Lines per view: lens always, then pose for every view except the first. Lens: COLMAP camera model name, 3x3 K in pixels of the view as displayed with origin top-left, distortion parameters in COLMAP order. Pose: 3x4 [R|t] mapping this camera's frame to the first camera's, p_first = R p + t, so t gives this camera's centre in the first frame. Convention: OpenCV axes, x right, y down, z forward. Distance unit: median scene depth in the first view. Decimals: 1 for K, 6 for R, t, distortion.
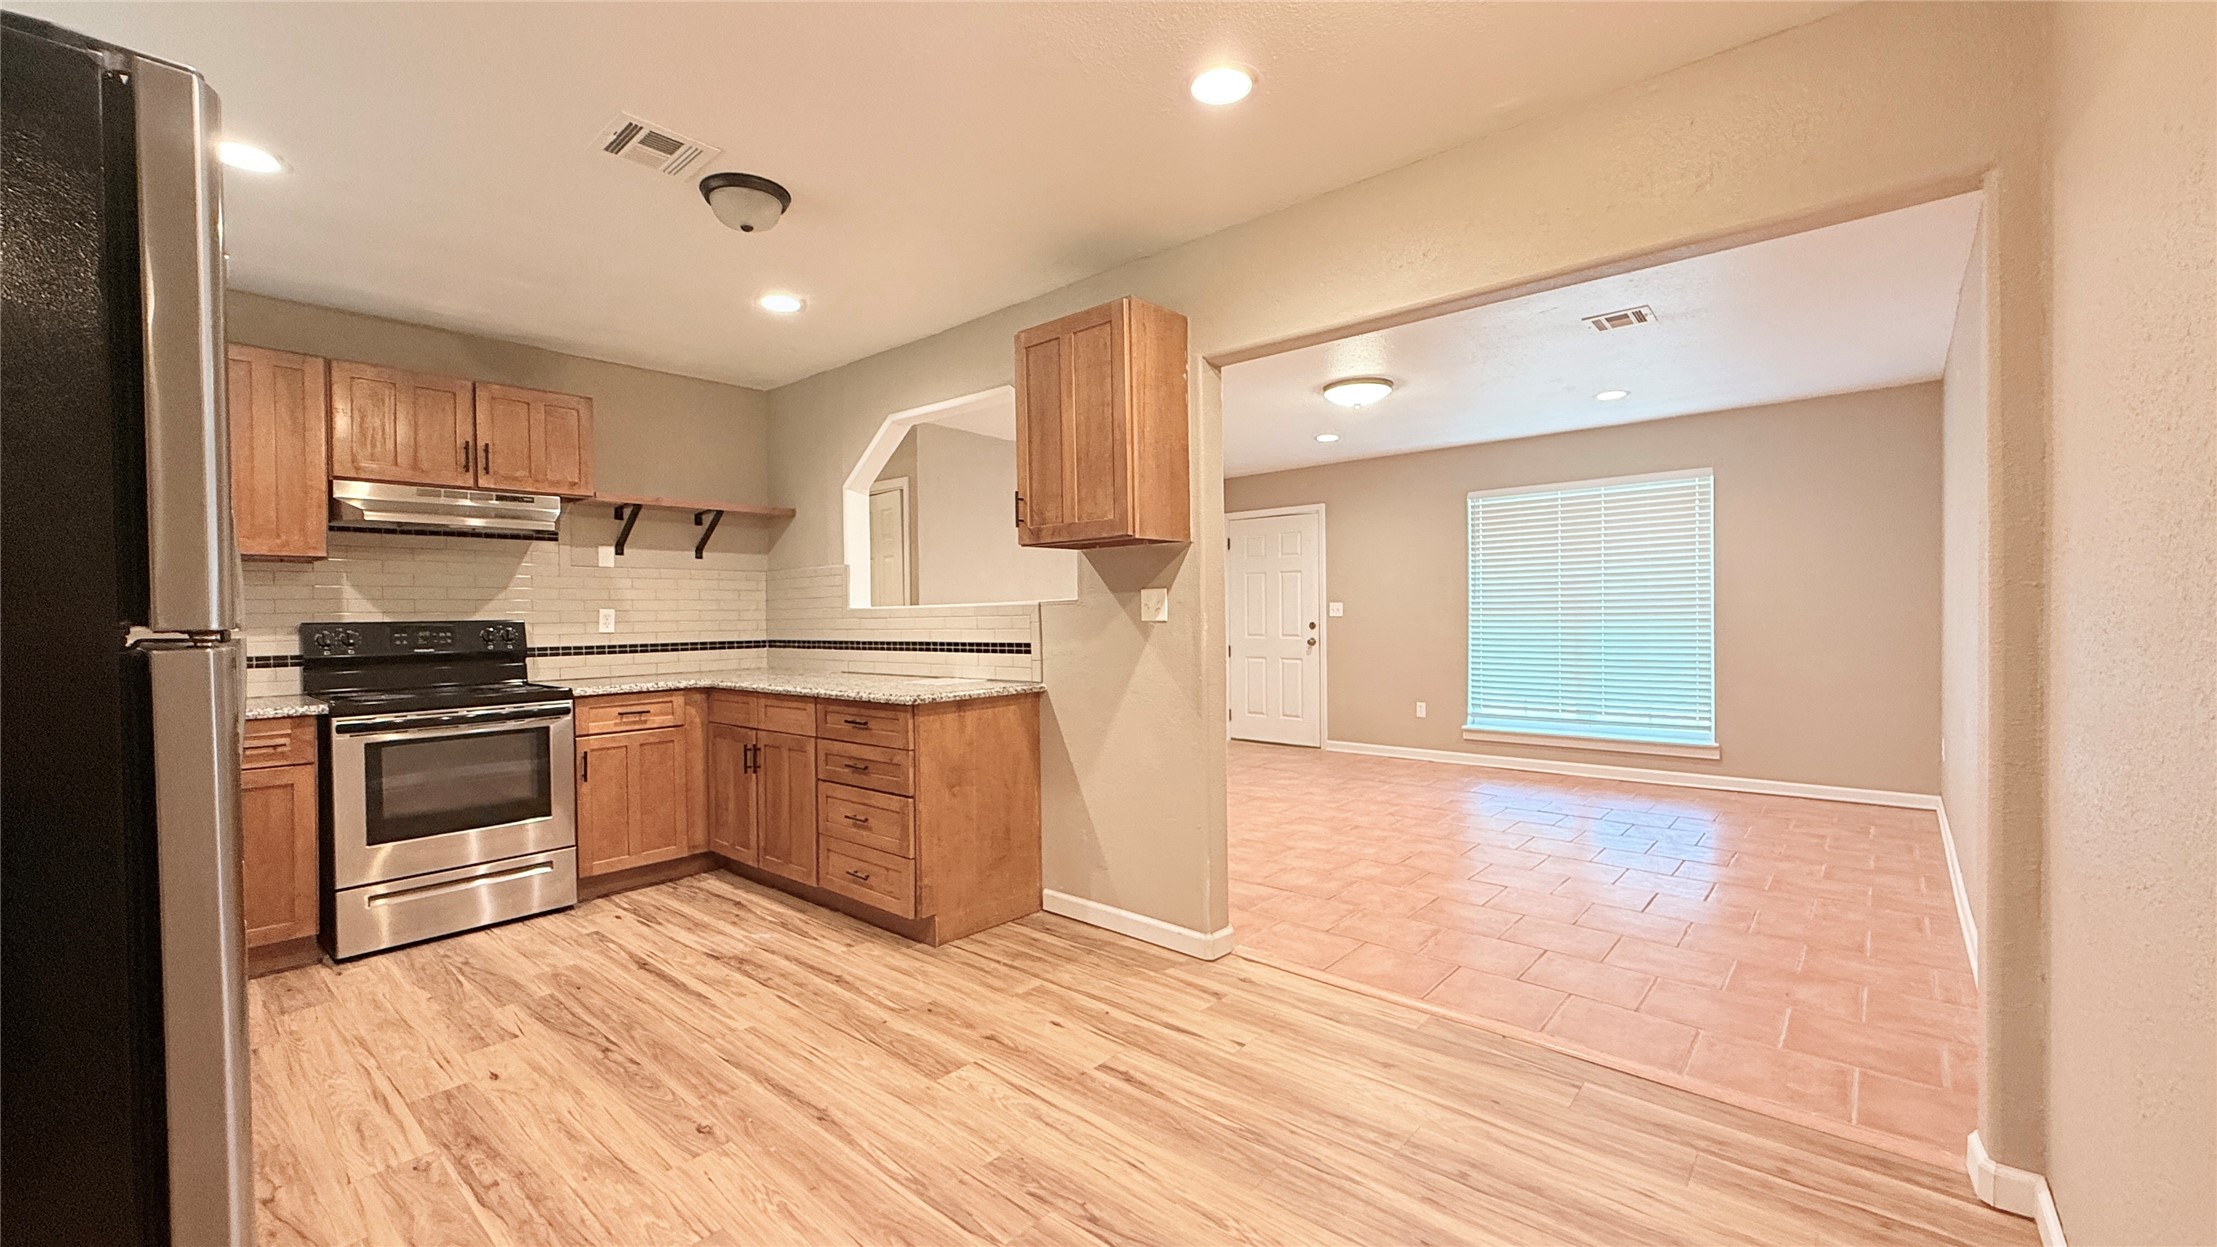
lens RADIAL K [[883.8, 0, 1100.2], [0, 883.8, 622.6], [0, 0, 1]] dist [0.000953, 0.000114]
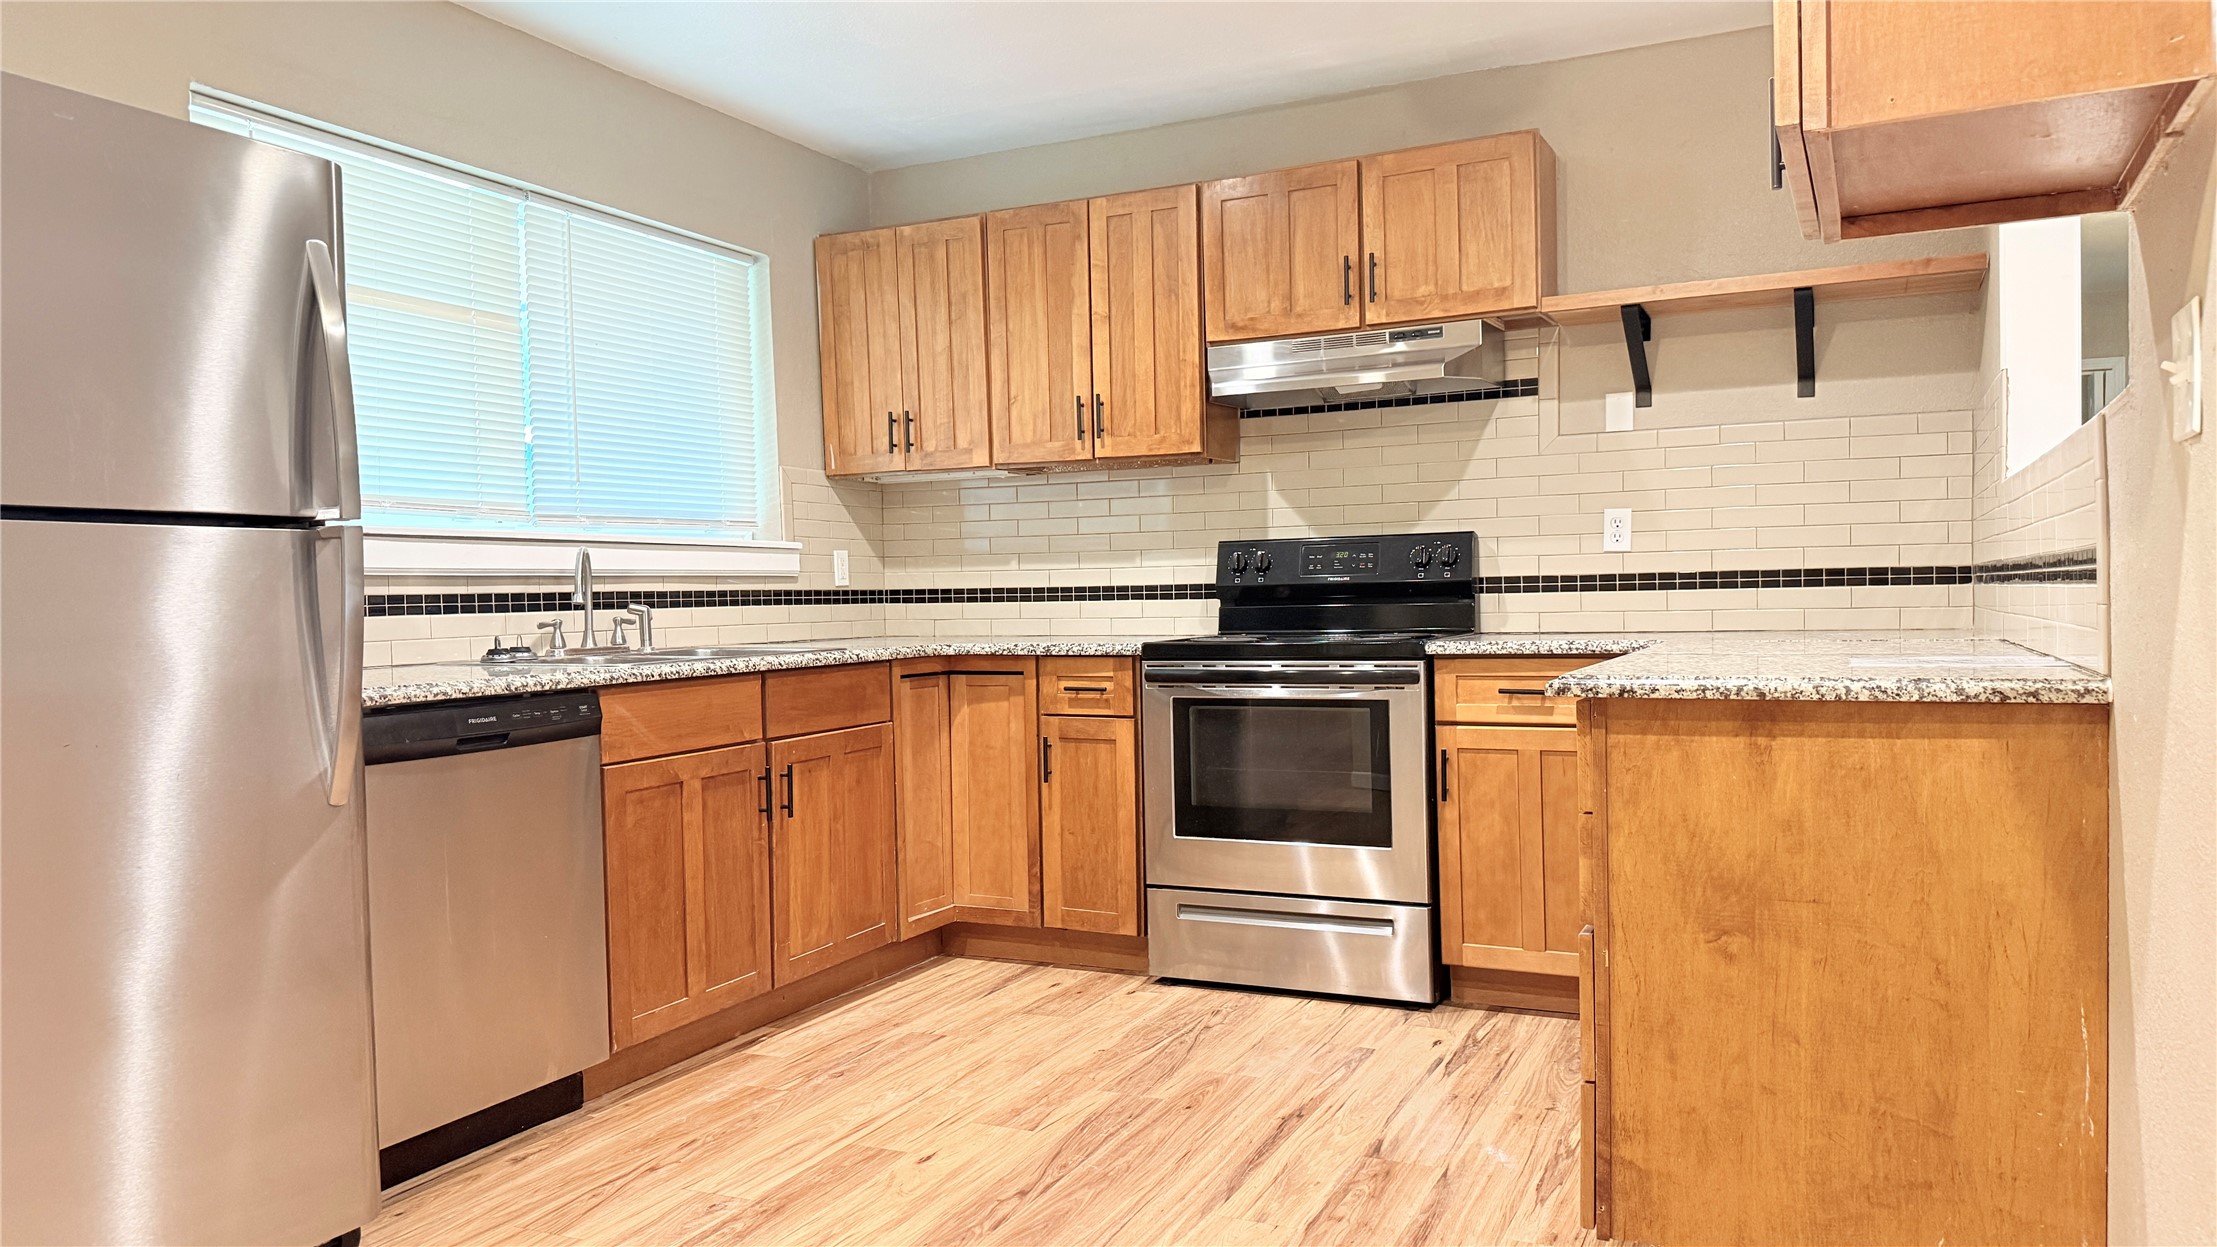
lens RADIAL K [[1543.4, 0, 1112.2], [0, 1543.4, 632.1], [0, 0, 1]] dist [0.147482, -0.264945]
pose [[0.278472, 0.031350, -0.959932, 0.347519], [0.007952, 0.999358, 0.034945, 0.030175], [0.960411, -0.017365, 0.278044, 0.506335]]
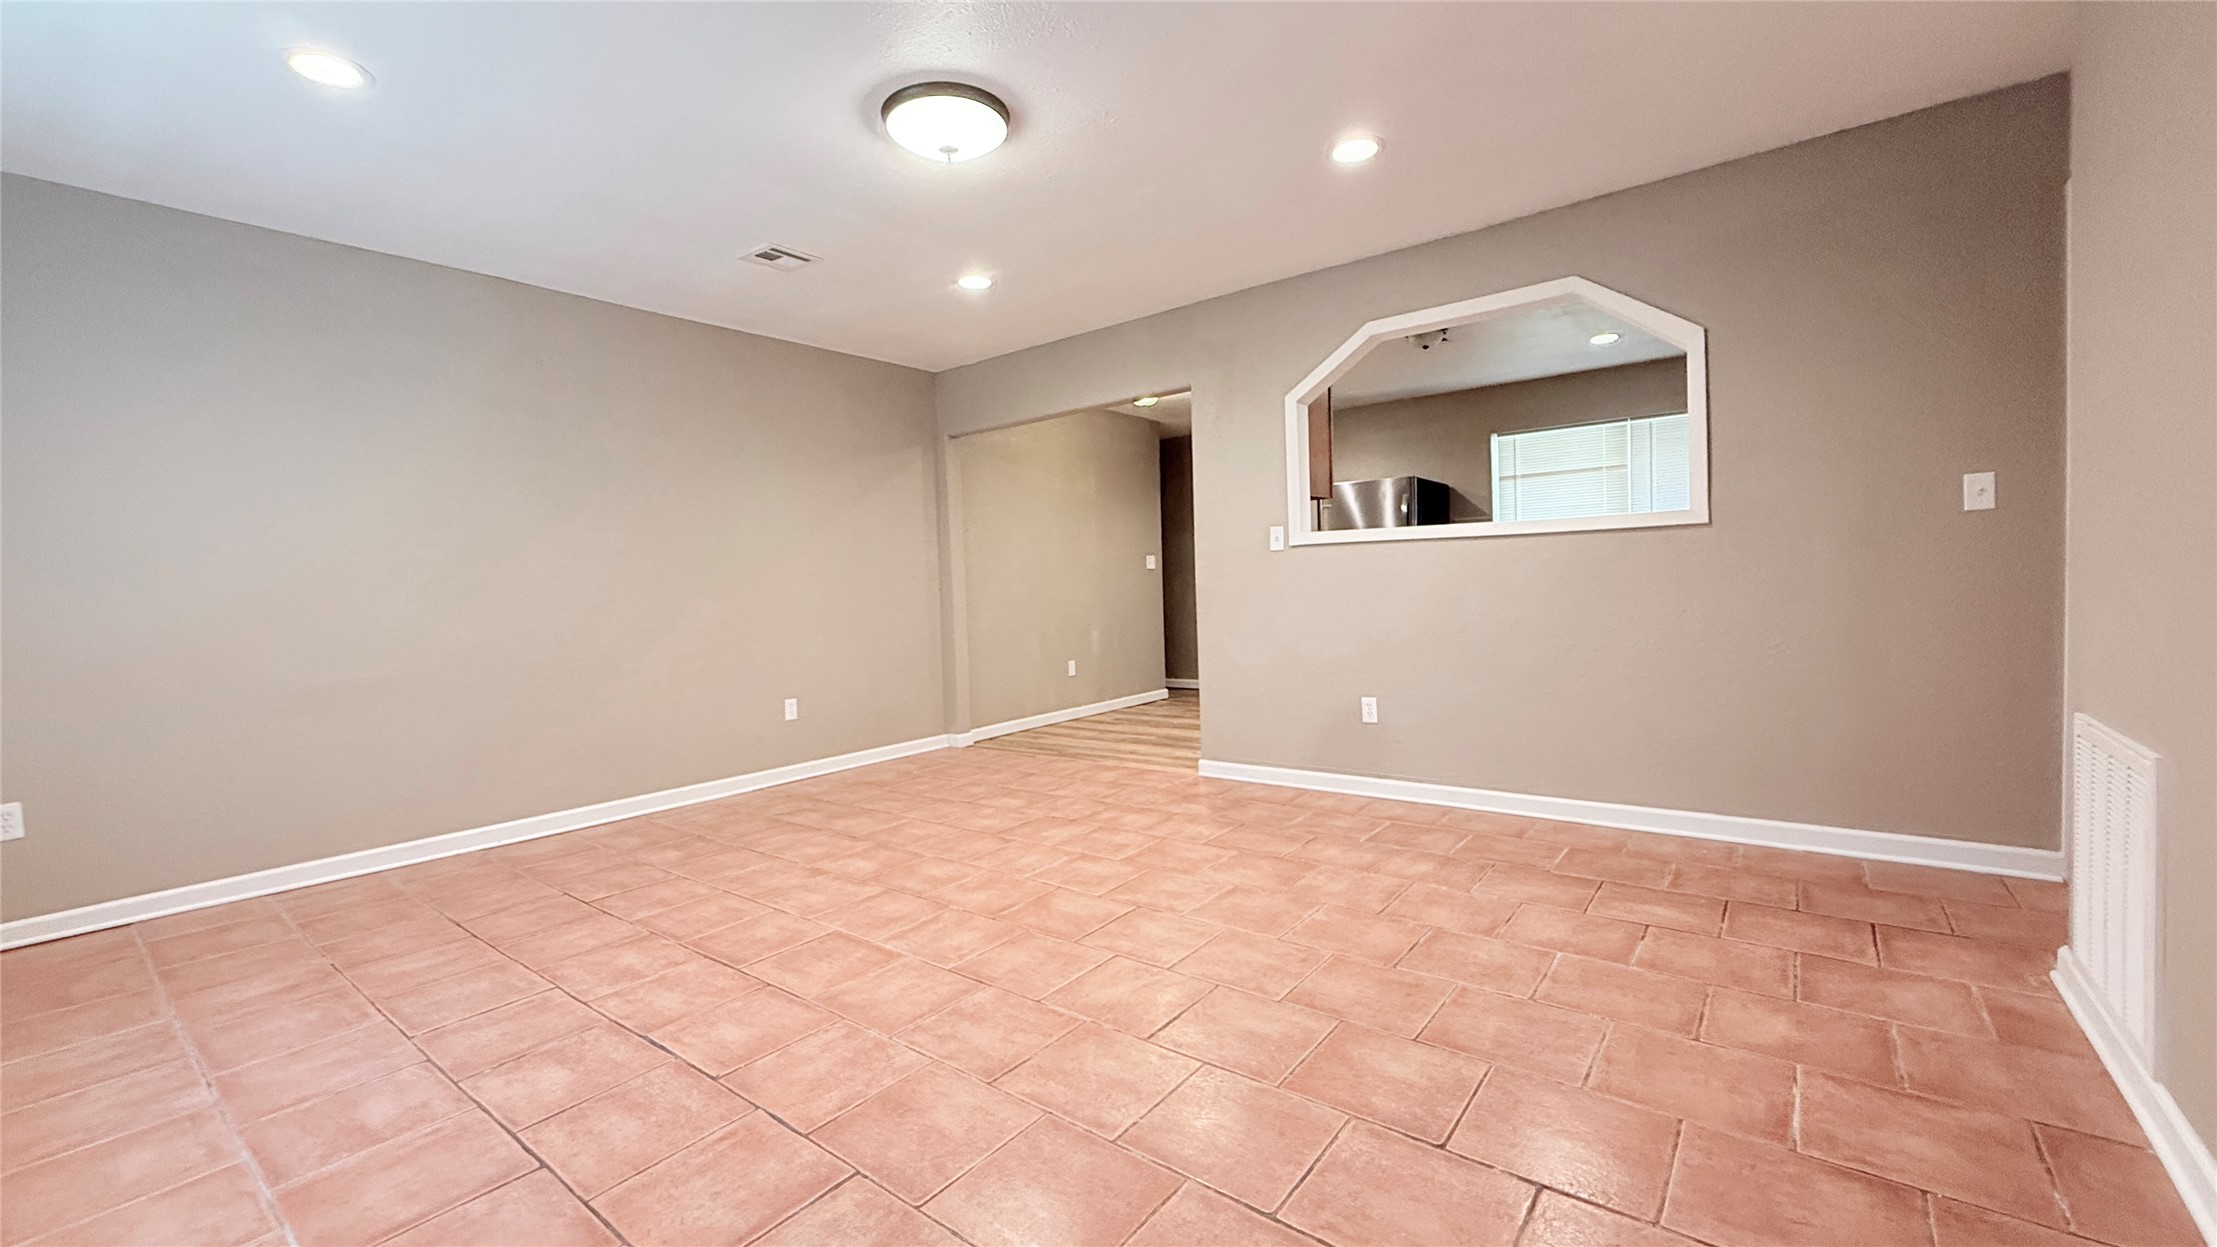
lens RADIAL K [[883.8, 0, 1100.2], [0, 883.8, 622.6], [0, 0, 1]] dist [0.000953, 0.000114]
pose [[-0.997178, 0.049550, -0.056406, 0.331988], [0.046638, 0.997567, 0.051813, 0.020665], [0.058837, 0.049036, -0.997063, 2.109372]]
